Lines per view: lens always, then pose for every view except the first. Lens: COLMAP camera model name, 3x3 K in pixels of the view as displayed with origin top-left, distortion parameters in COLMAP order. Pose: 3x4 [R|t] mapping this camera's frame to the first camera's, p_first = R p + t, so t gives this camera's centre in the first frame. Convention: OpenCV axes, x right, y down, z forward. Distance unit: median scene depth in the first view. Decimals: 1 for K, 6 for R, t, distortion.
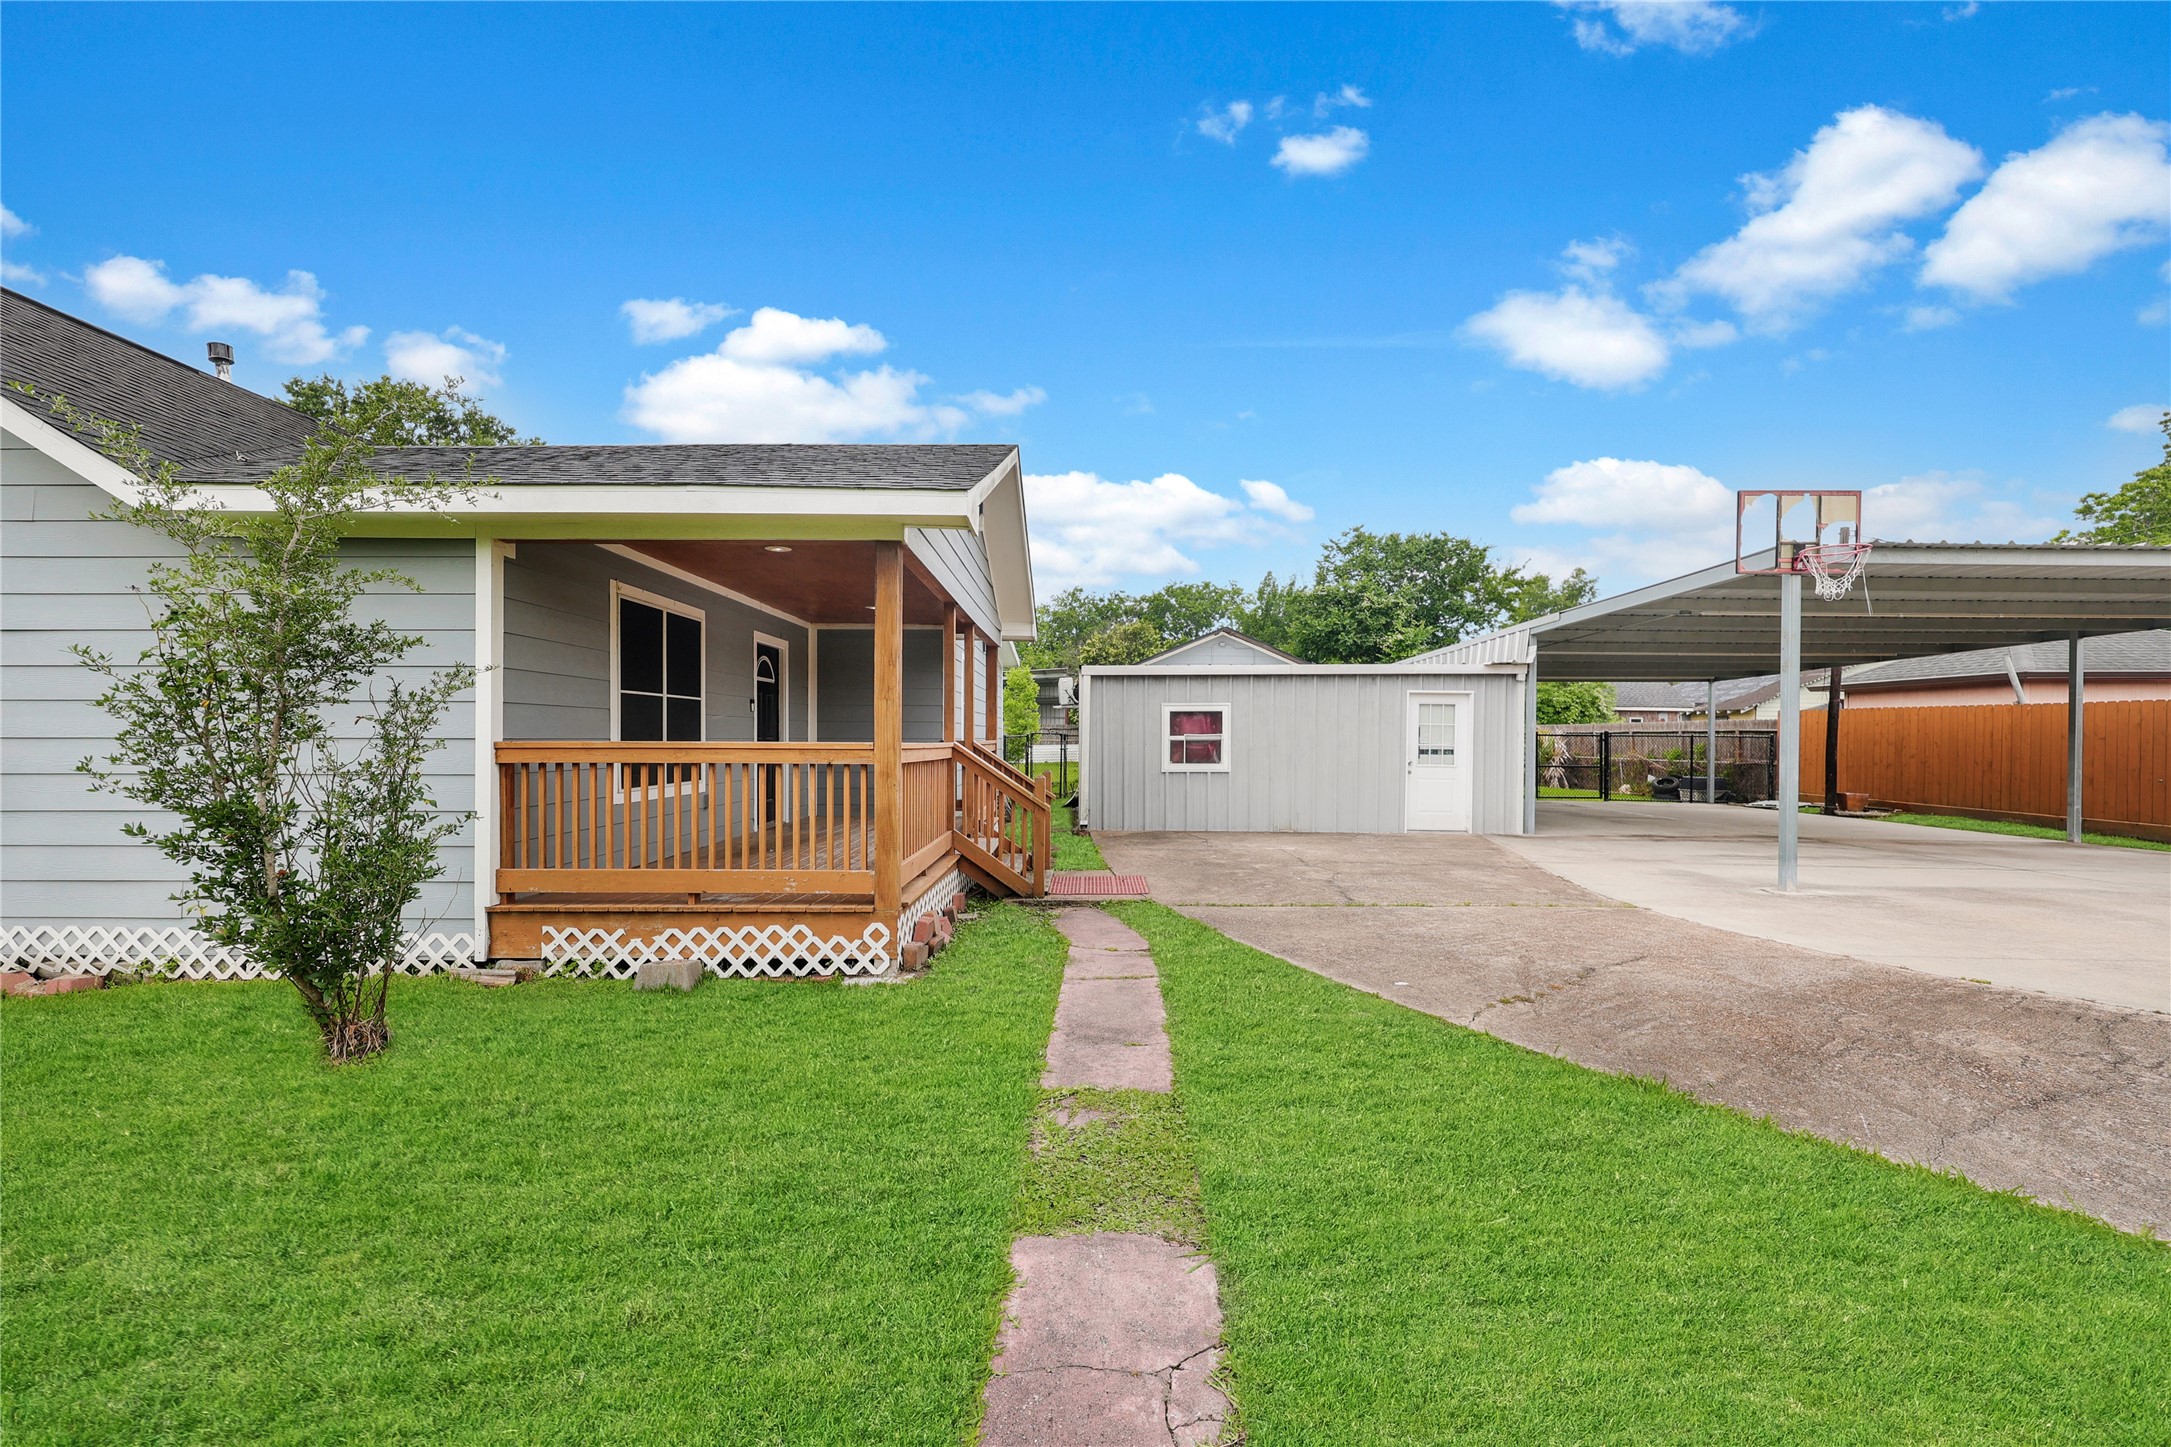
lens RADIAL K [[871.6, 0, 1084.4], [0, 871.6, 742.7], [0, 0, 1]] dist [0.001687, 0.000048]
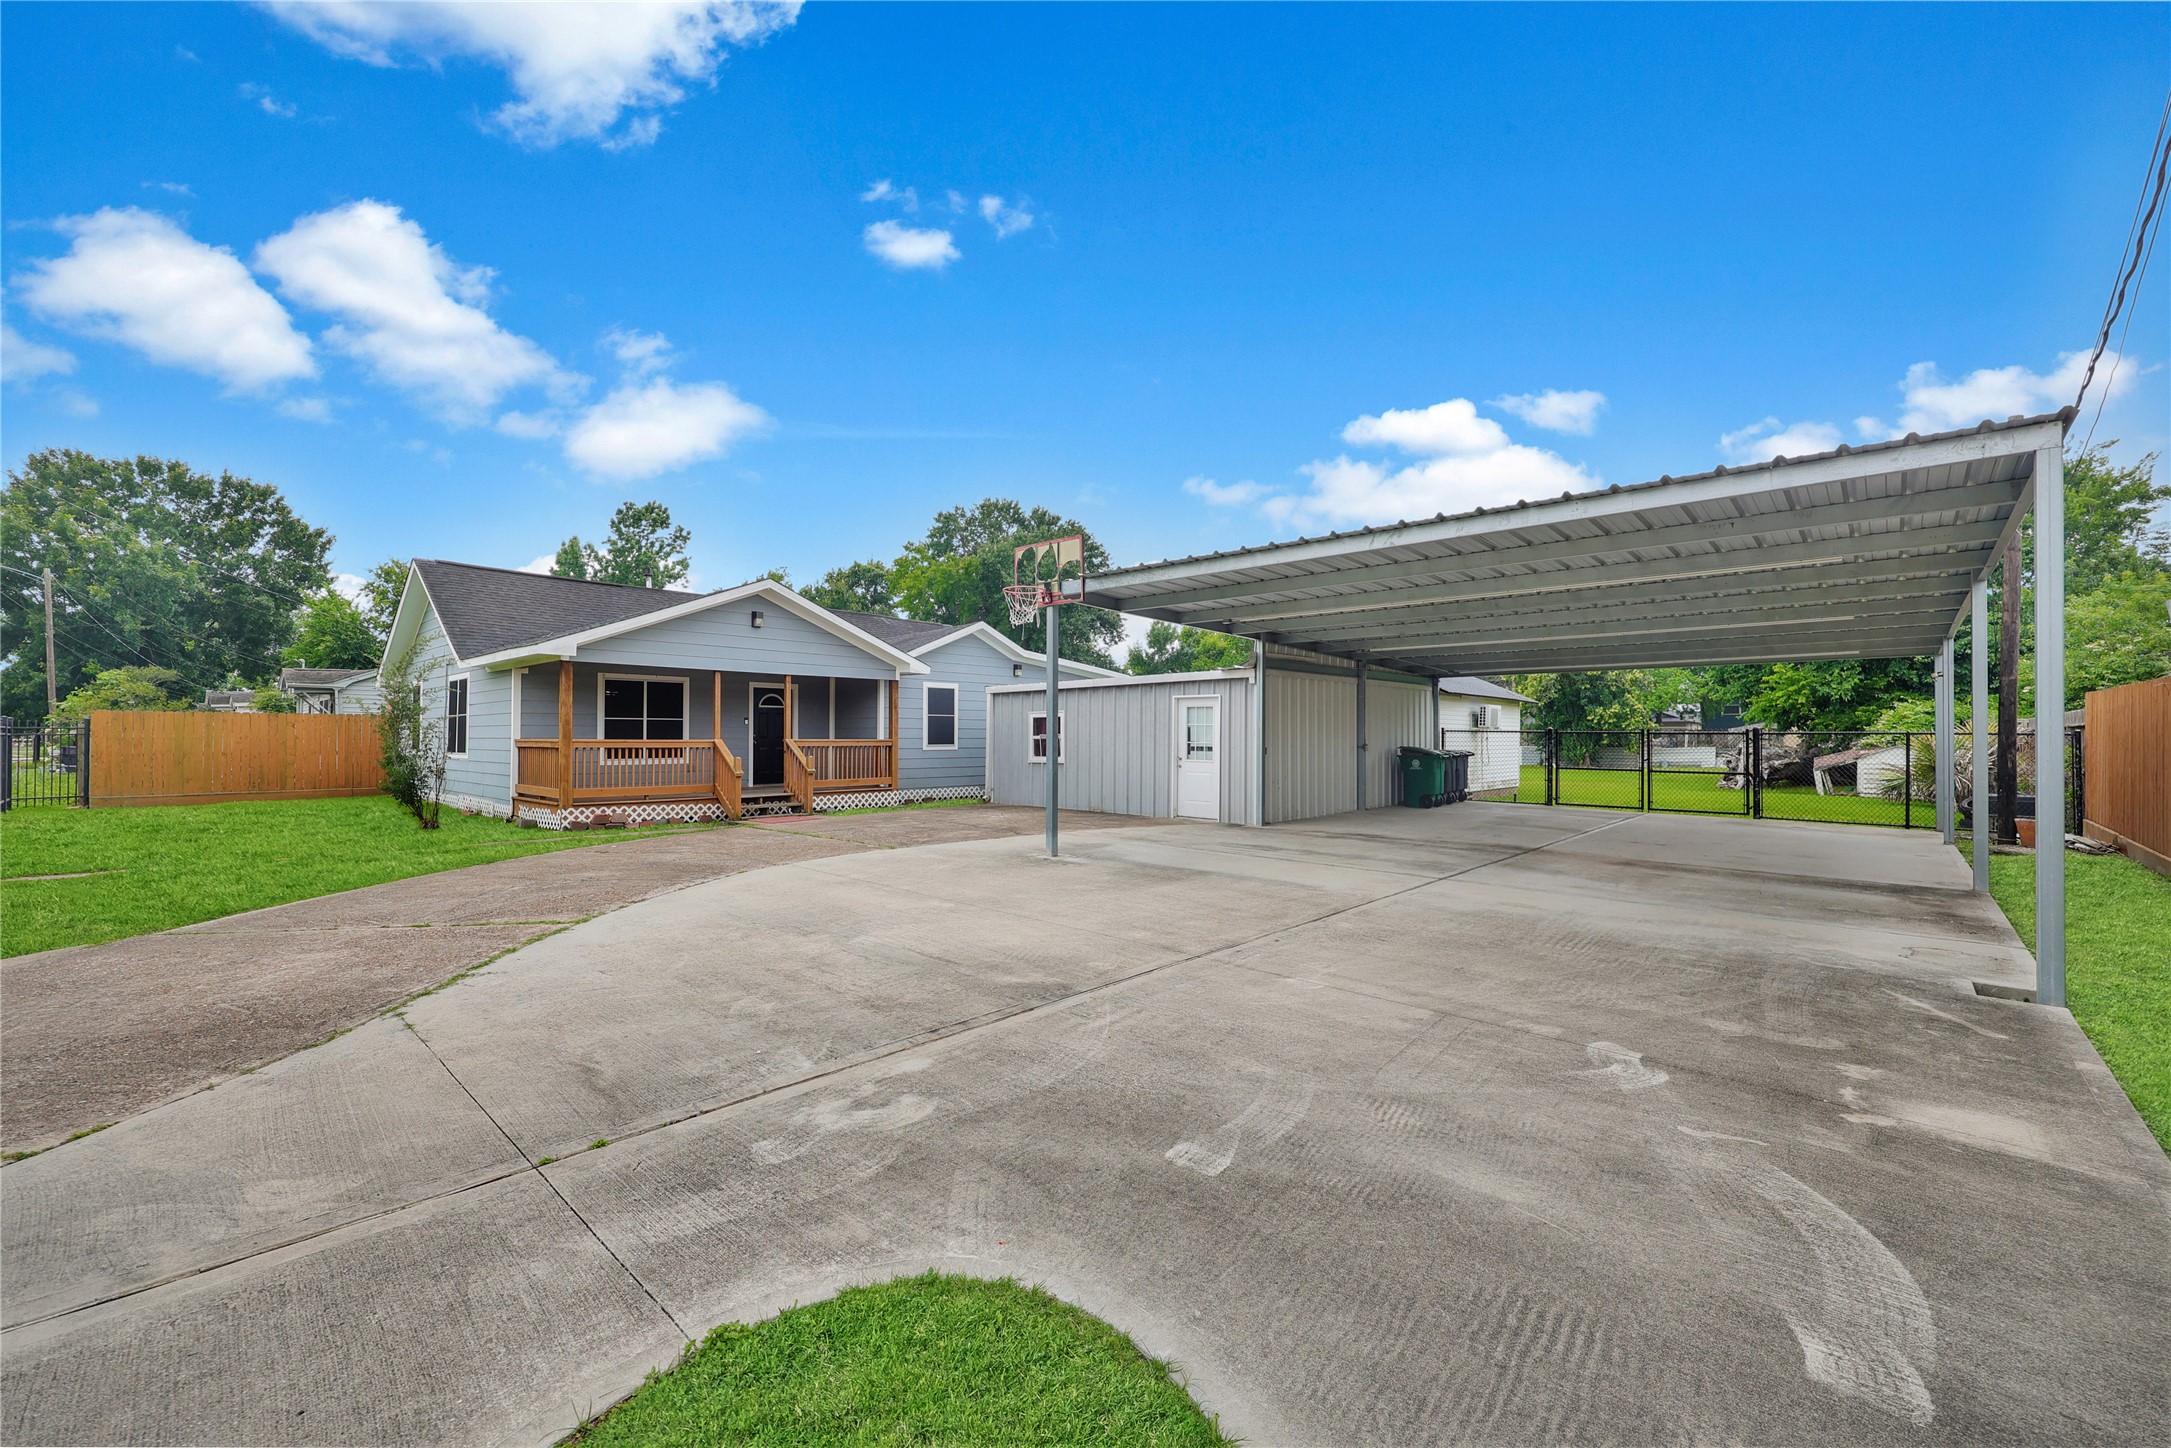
lens RADIAL K [[861.3, 0, 1075.3], [0, 861.3, 730.6], [0, 0, 1]] dist [0.001791, -0.000021]
pose [[0.735434, -0.008629, -0.677542, 2.609880], [-0.002609, 0.999875, -0.015566, 0.011009], [0.677592, 0.013215, 0.735320, 0.172543]]
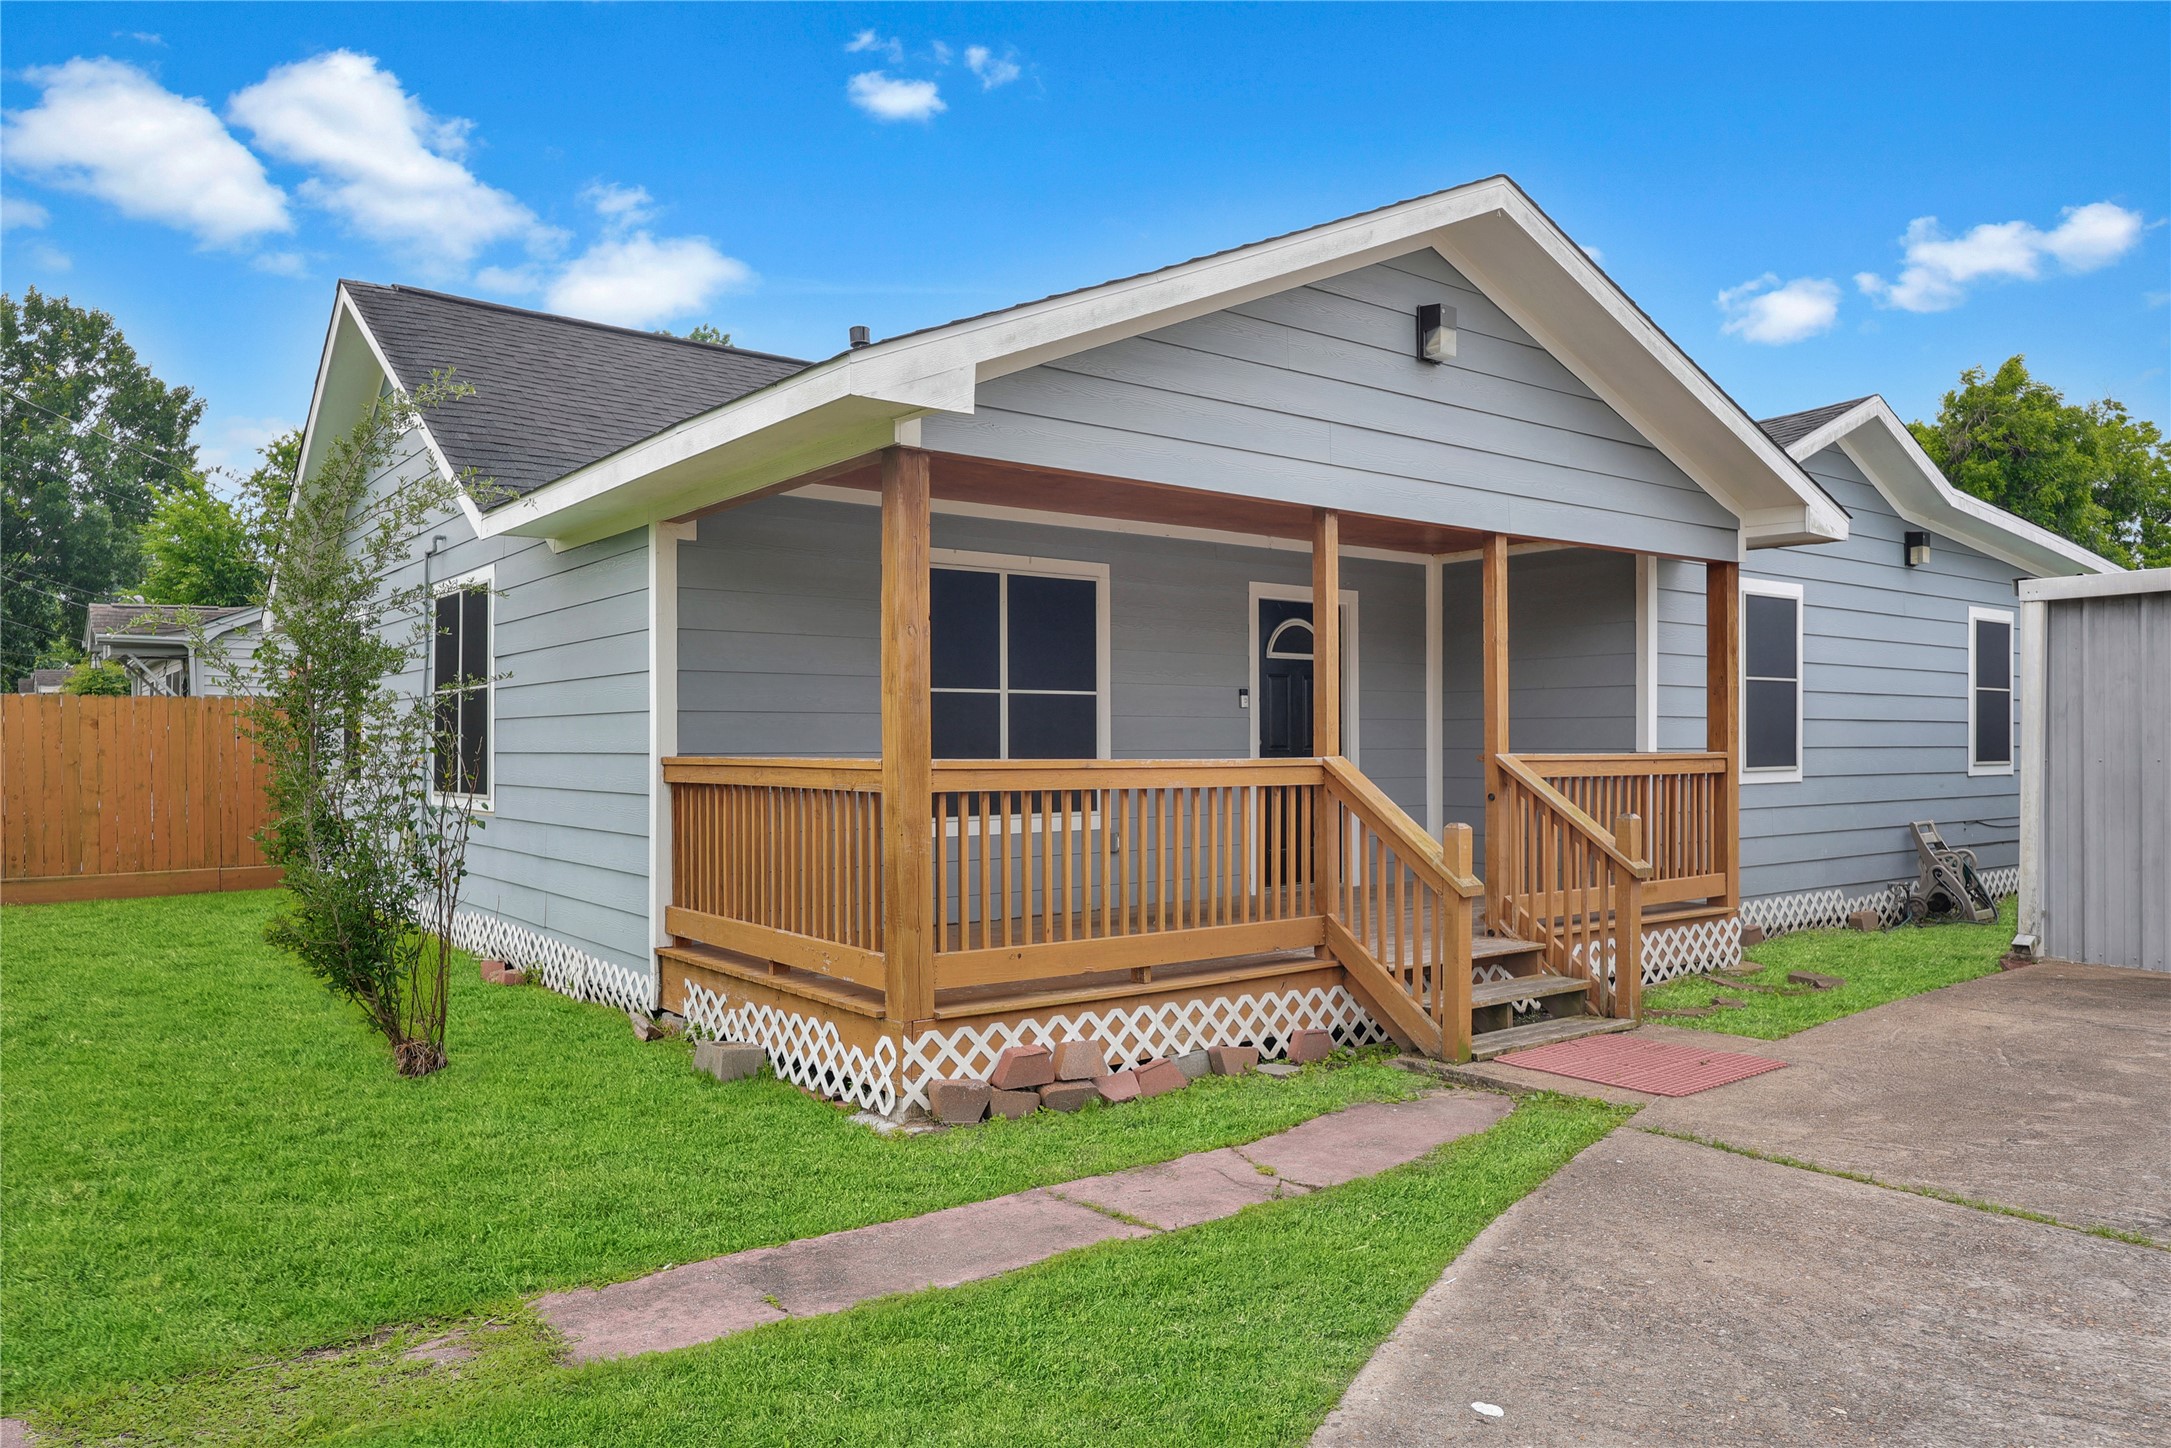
lens RADIAL K [[1455.4, 0, 1087.8], [0, 1455.4, 758.1], [0, 0, 1]] dist [0.001650, 0.007043]
pose [[0.607121, 0.002098, -0.794607, 0.727389], [0.000375, 0.999996, 0.002927, -0.004113], [0.794609, -0.002075, 0.607118, 0.468560]]
